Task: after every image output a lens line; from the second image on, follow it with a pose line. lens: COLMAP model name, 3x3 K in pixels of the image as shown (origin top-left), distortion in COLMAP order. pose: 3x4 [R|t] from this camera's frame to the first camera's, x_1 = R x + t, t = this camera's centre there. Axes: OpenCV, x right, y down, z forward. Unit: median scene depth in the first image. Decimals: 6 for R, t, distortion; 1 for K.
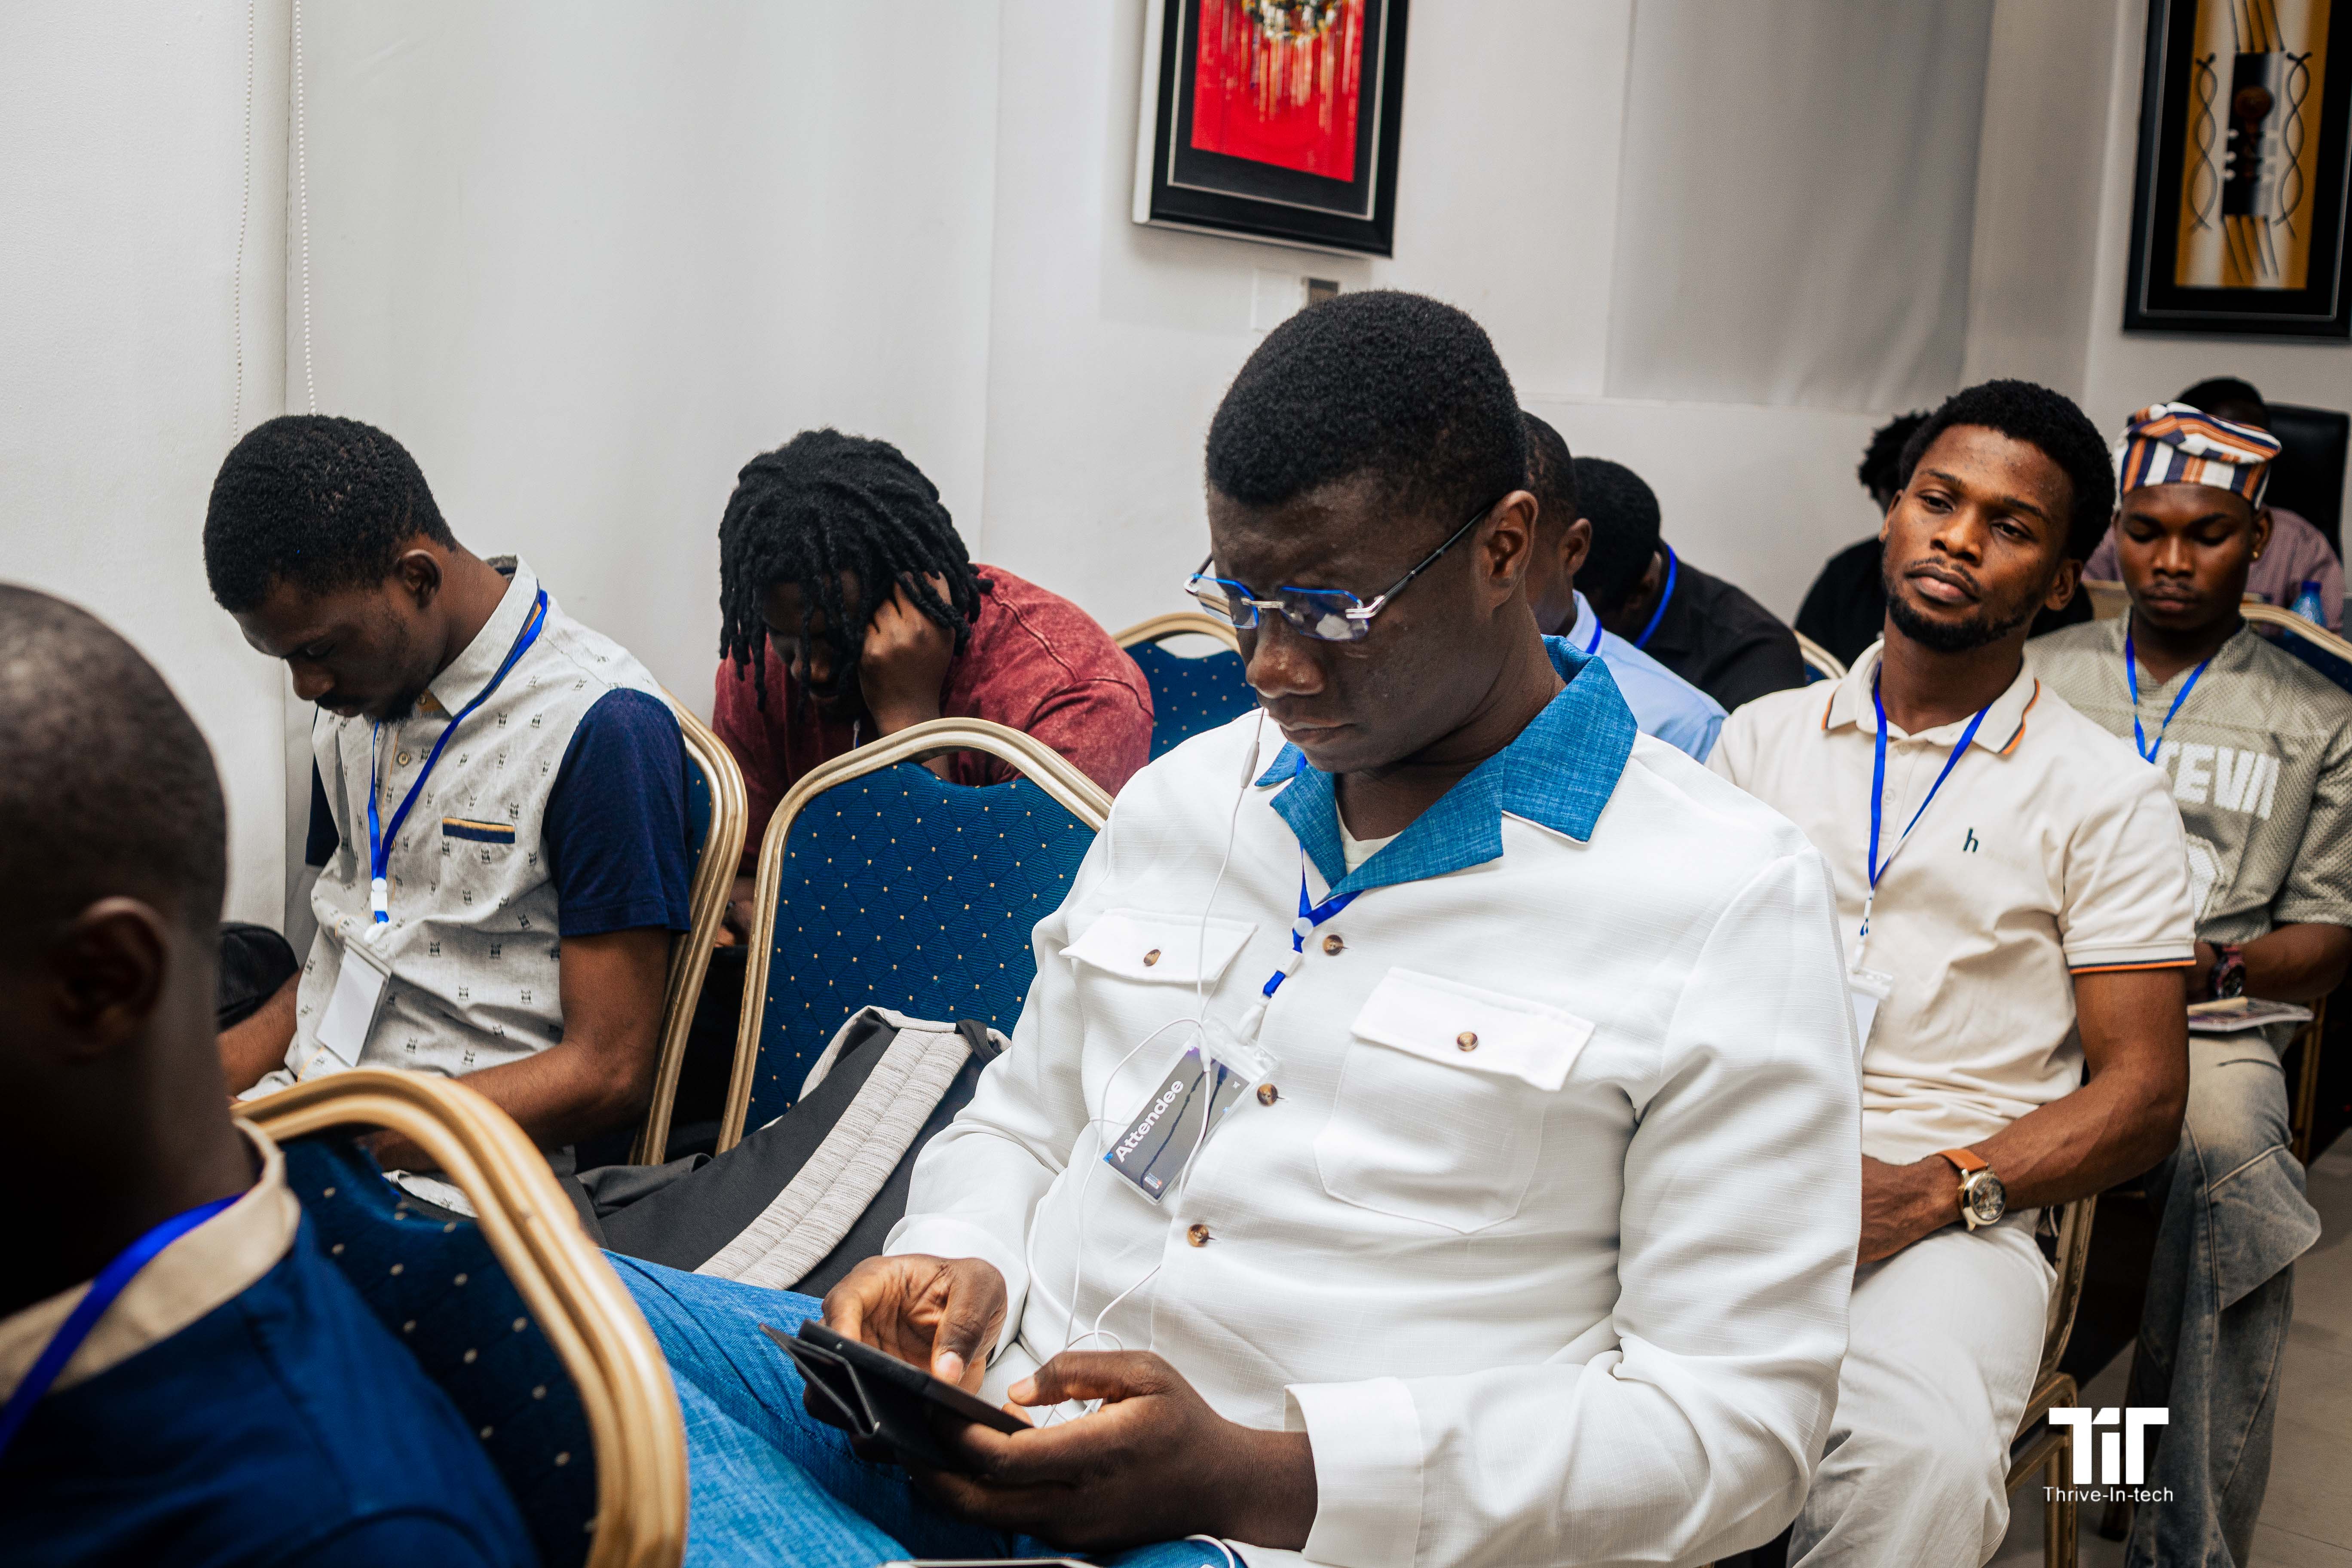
lens RADIAL K [[2375.3, 0, 1170.2], [0, 2375.3, 817.5], [0, 0, 1]] dist [-0.128890, 0.036299]
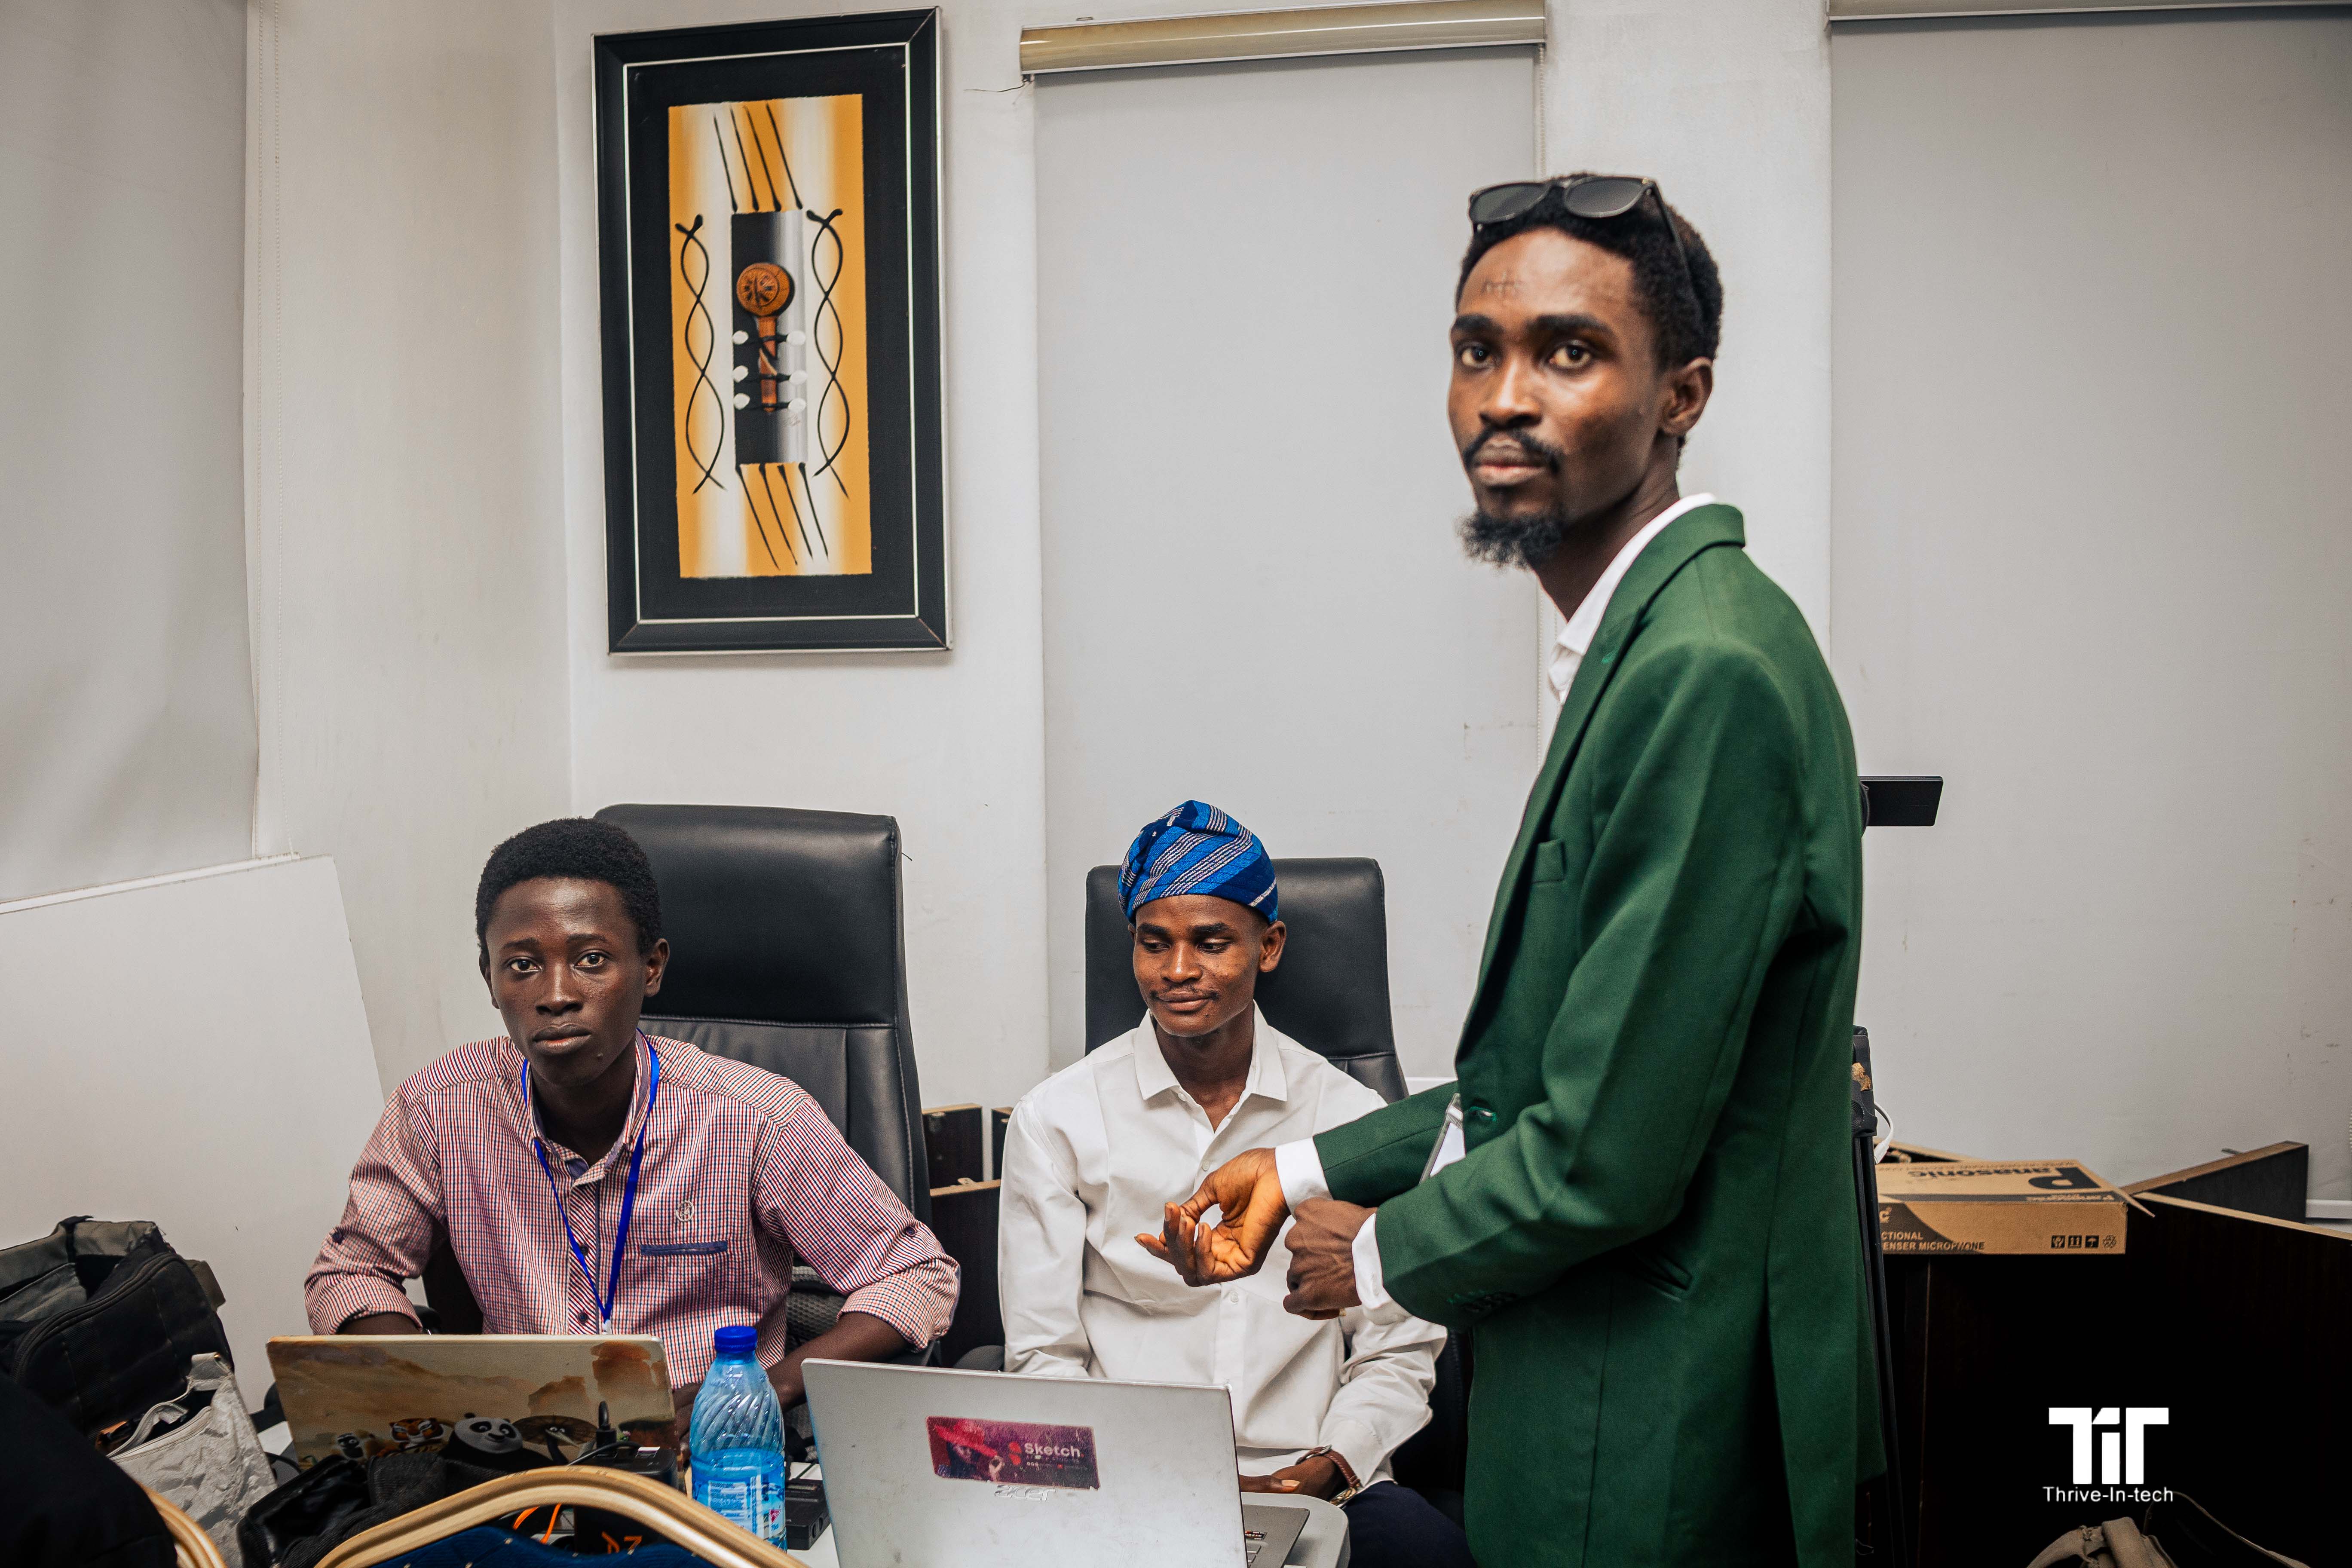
lens RADIAL K [[2375.3, 0, 1170.2], [0, 2375.3, 817.5], [0, 0, 1]] dist [-0.128890, 0.036299]
pose [[0.877951, -0.077175, 0.472489, 0.542563], [0.129180, 0.988503, -0.078576, -0.215317], [-0.460993, 0.130022, 0.877827, 0.839613]]
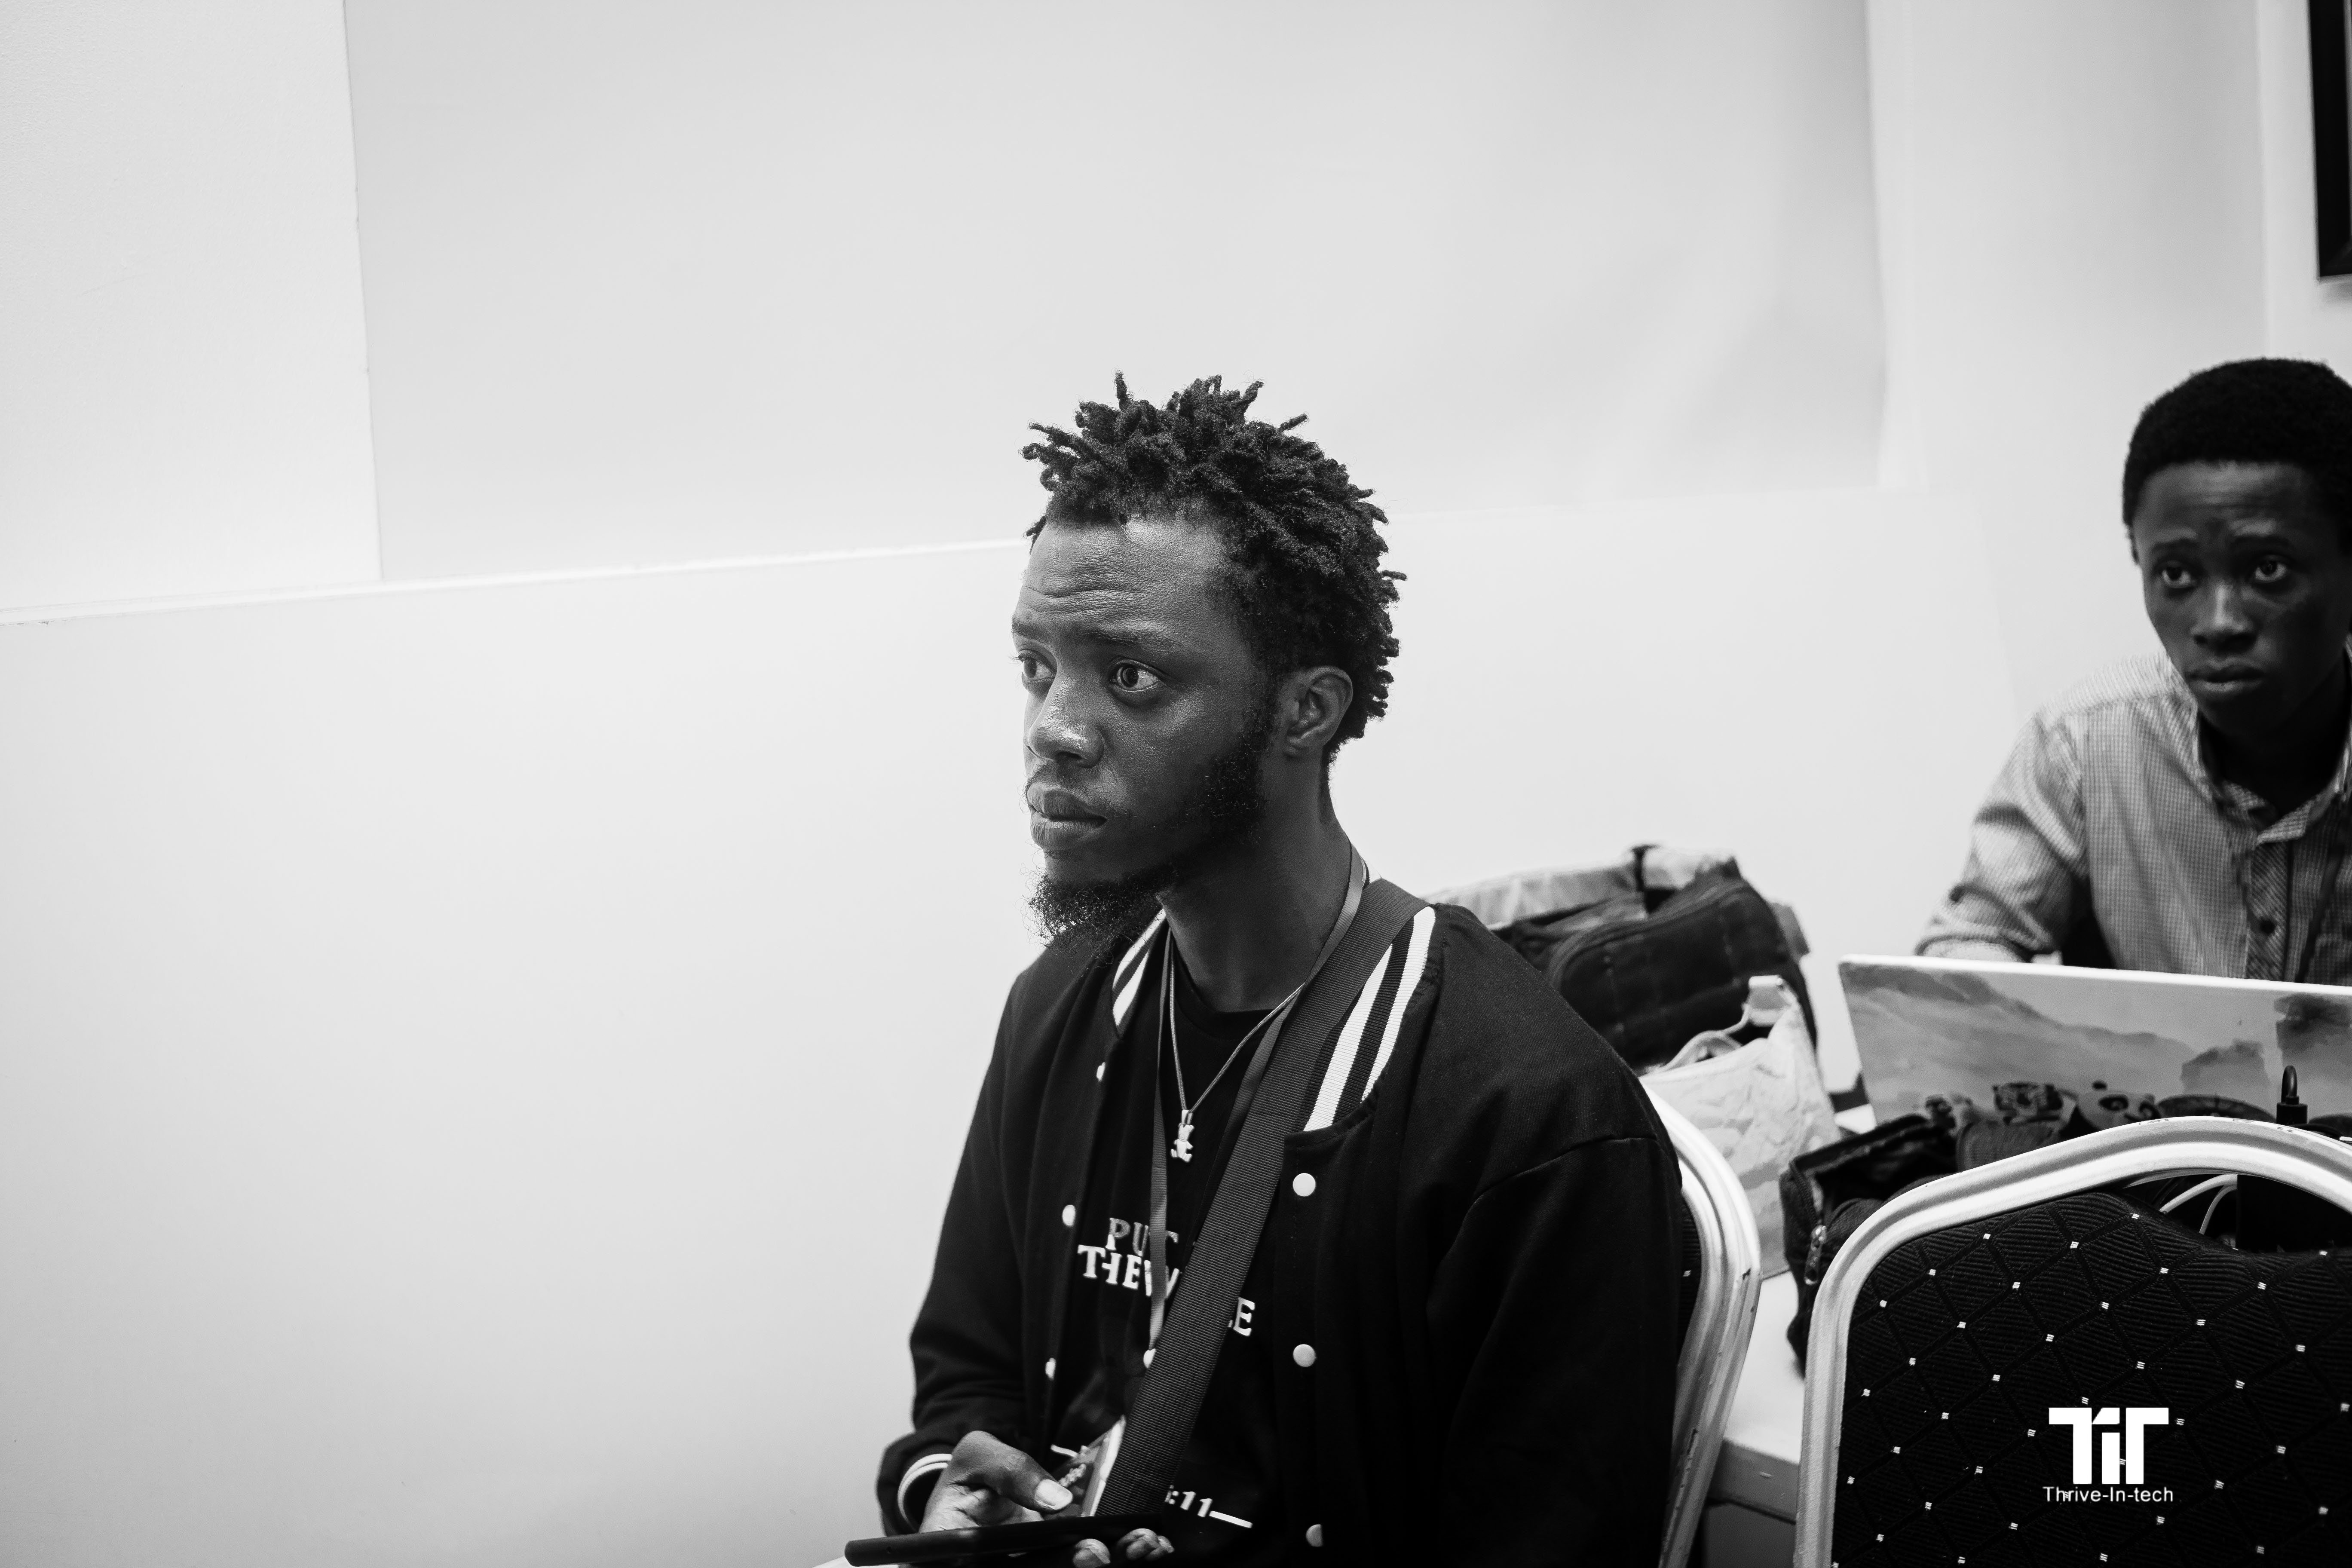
lens RADIAL K [[2375.3, 0, 1170.2], [0, 2375.3, 817.5], [0, 0, 1]] dist [-0.128890, 0.036299]
pose [[0.977286, -0.068718, -0.200474, 0.576167], [0.055381, 0.995909, -0.071401, -0.159642], [0.204560, 0.058677, 0.977094, 1.002498]]
